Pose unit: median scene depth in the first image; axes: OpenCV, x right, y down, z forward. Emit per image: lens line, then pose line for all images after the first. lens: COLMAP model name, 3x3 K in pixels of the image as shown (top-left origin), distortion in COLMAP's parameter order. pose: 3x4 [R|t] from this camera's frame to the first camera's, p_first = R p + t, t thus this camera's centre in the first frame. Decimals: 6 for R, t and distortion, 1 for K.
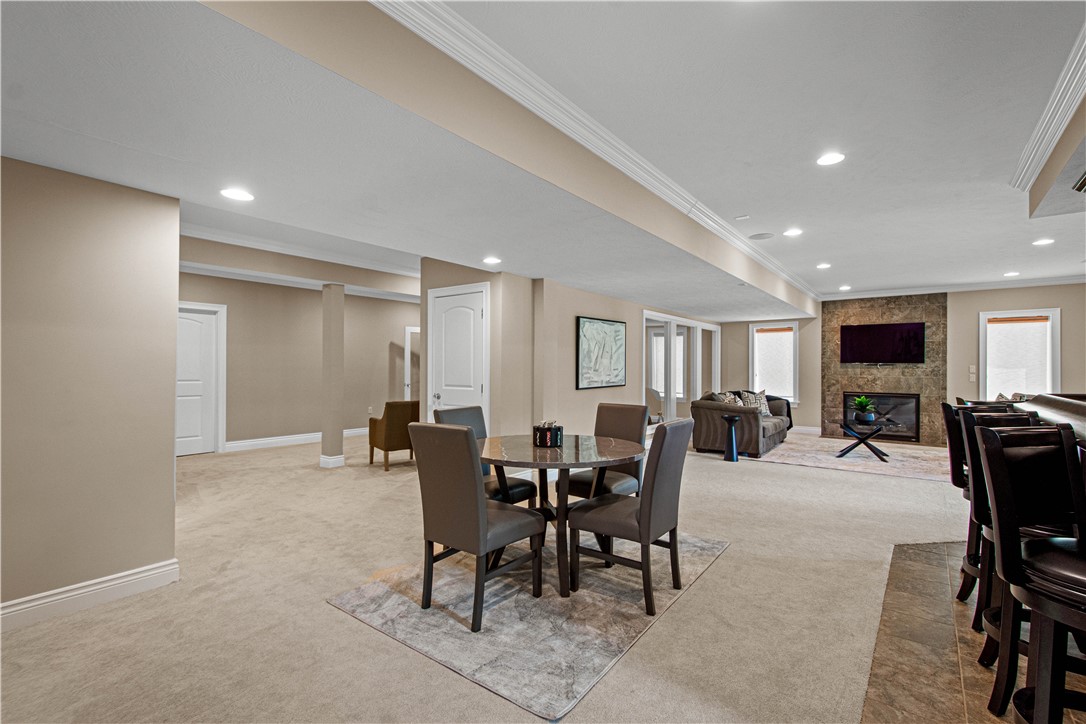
lens RADIAL K [[480.1, 0, 535.8], [0, 480.1, 365.6], [0, 0, 1]] dist [0.002341, -0.000302]
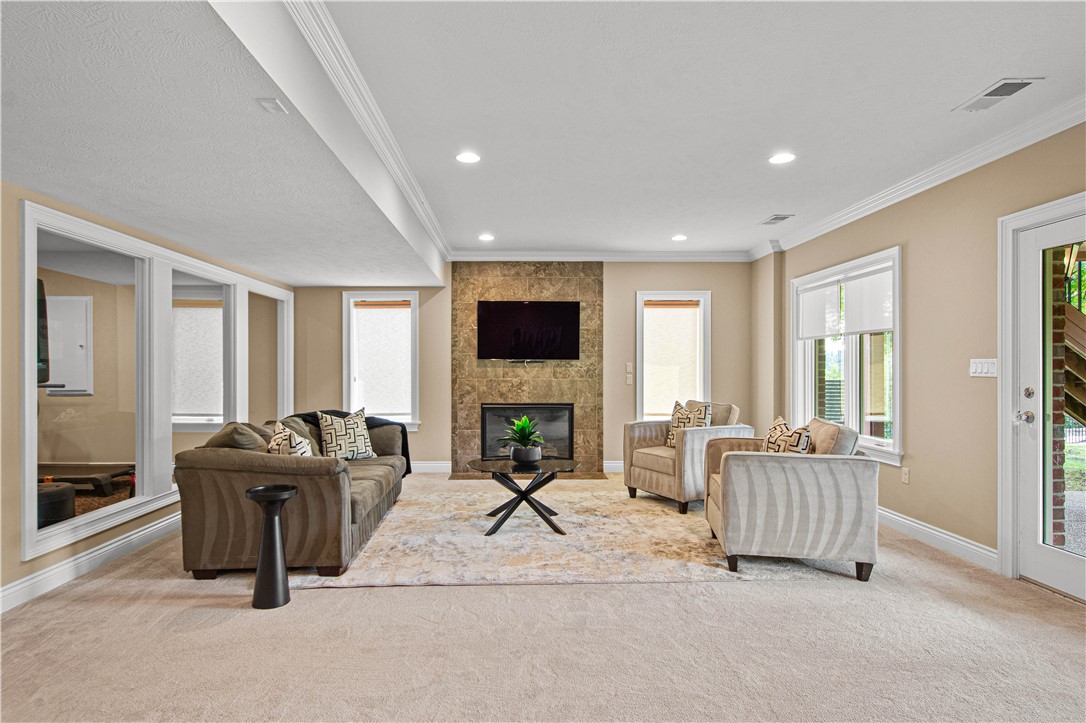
lens RADIAL K [[588.9, 0, 541.9], [0, 588.9, 364.3], [0, 0, 1]] dist [-0.003558, -0.000118]
pose [[0.756333, -0.000800, 0.654187, 0.203577], [0.001765, 0.999998, -0.000818, 0.002619], [-0.654185, 0.001773, 0.756333, 0.385292]]
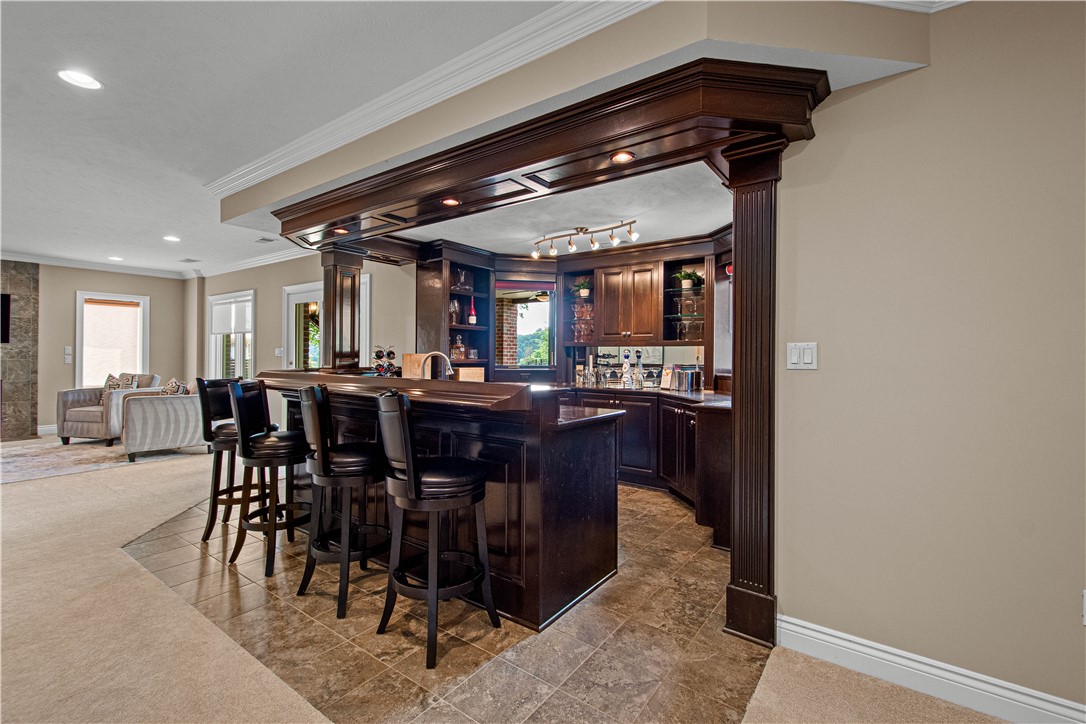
lens RADIAL K [[480.1, 0, 544.6], [0, 480.1, 354.0], [0, 0, 1]] dist [0.002341, -0.000302]
pose [[-0.040534, -0.004385, 0.999169, -0.069737], [-0.011363, 0.999928, 0.003927, 0.000484], [-0.999114, -0.011195, -0.040580, 0.100331]]
